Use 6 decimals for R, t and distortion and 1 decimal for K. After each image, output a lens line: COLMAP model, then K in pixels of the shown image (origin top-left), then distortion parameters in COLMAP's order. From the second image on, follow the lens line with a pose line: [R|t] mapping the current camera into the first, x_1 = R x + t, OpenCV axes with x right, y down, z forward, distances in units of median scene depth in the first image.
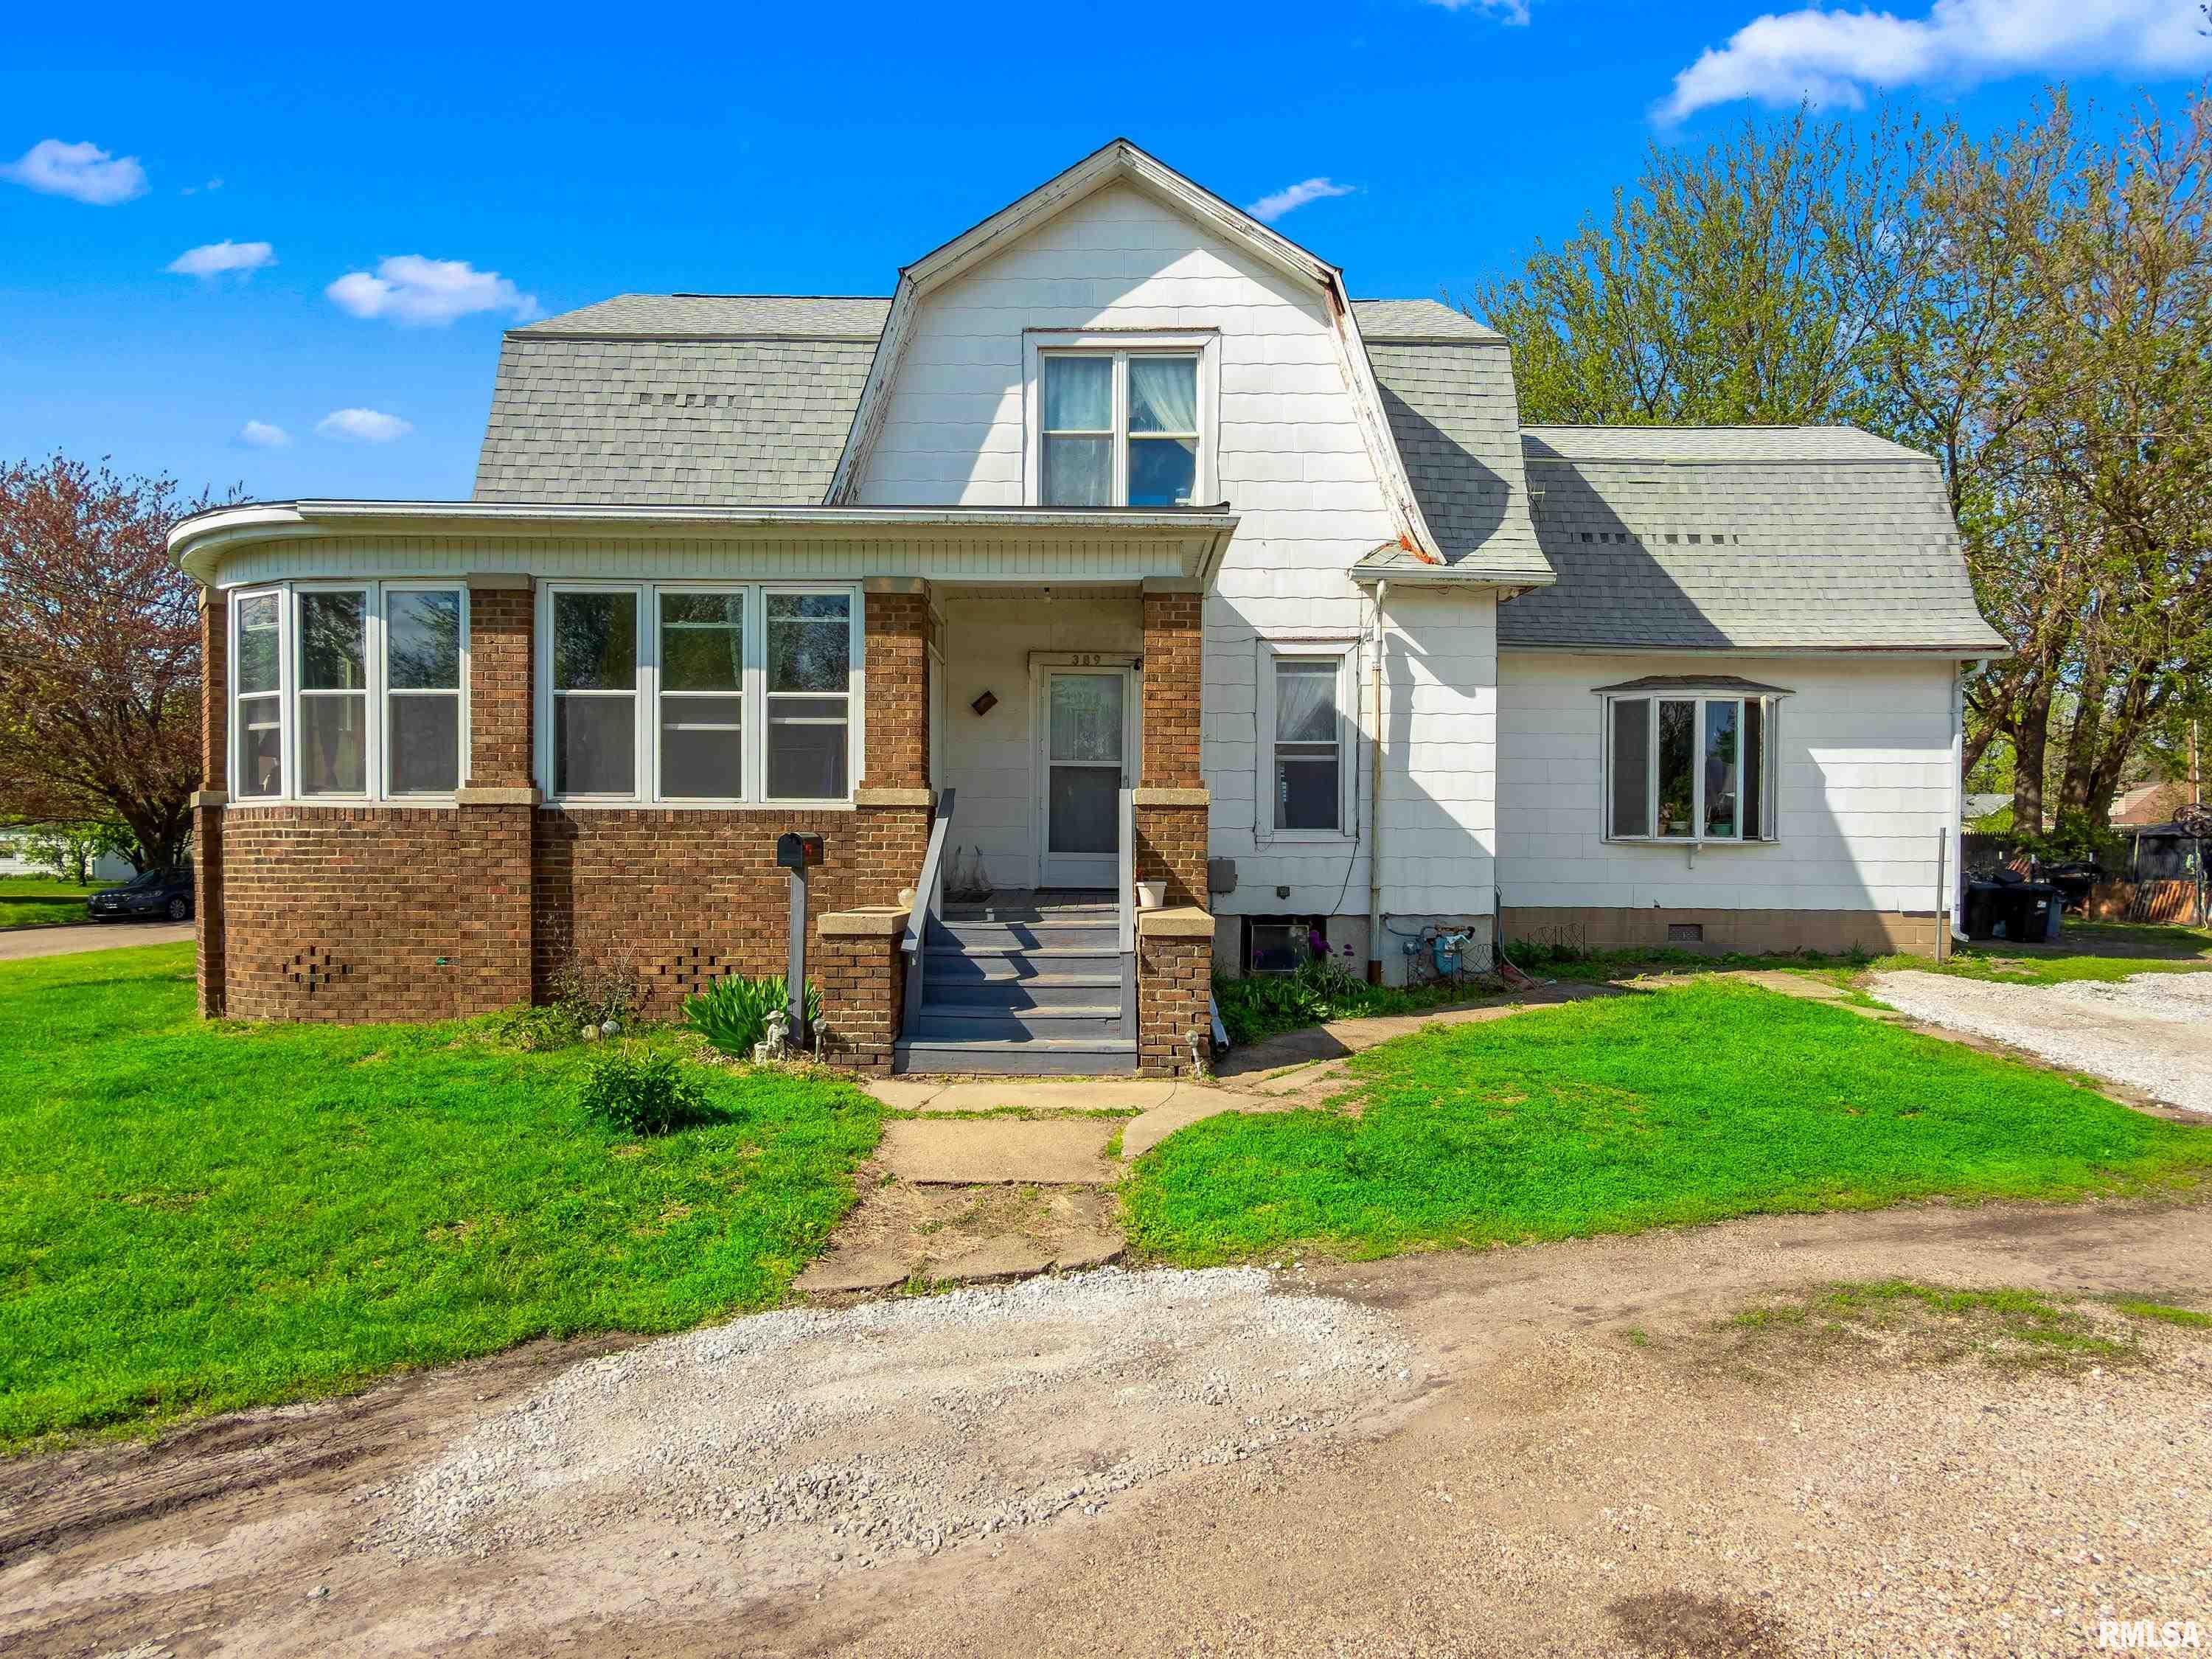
lens RADIAL K [[1121.2, 0, 1106.0], [0, 1121.2, 829.5], [0, 0, 1]] dist [0.002368, 0.000633]
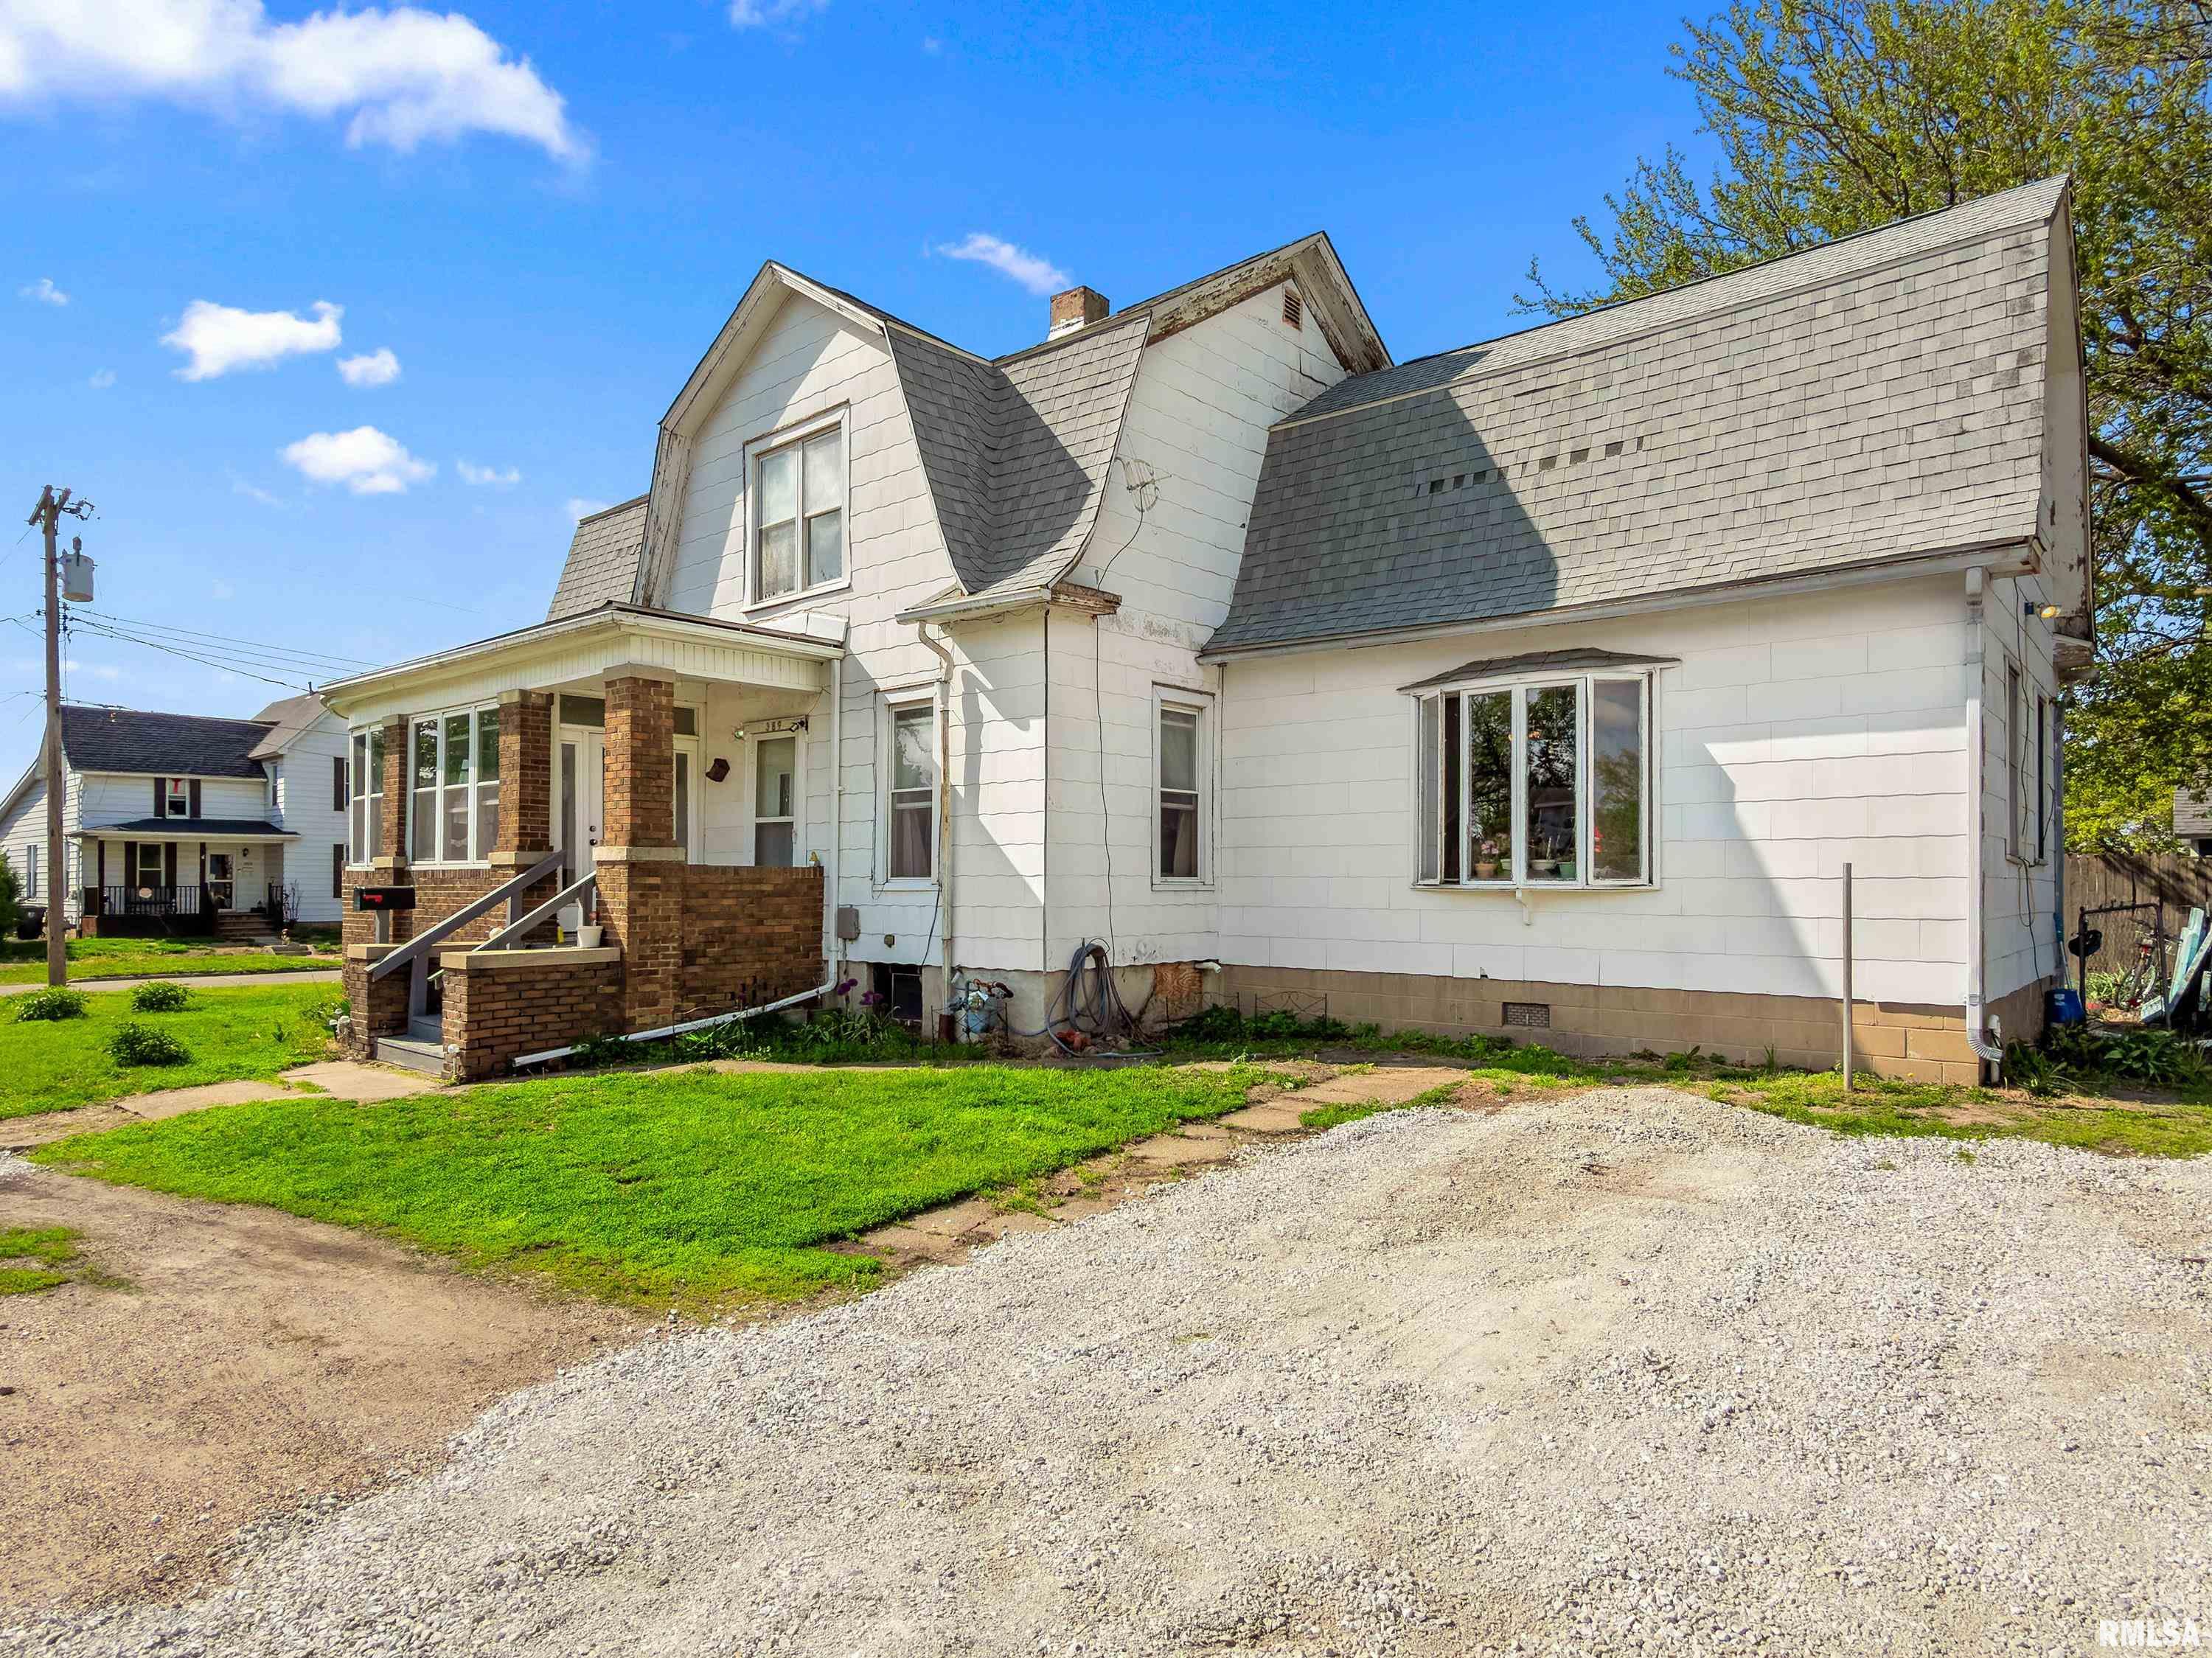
lens RADIAL K [[1274.2, 0, 1106.0], [0, 1274.2, 829.0], [0, 0, 1]] dist [-0.001023, -0.001043]
pose [[0.756123, -0.033453, -0.653574, 1.047324], [0.013313, 0.999272, -0.035746, -0.000665], [0.654294, 0.018328, 0.756018, 0.264500]]
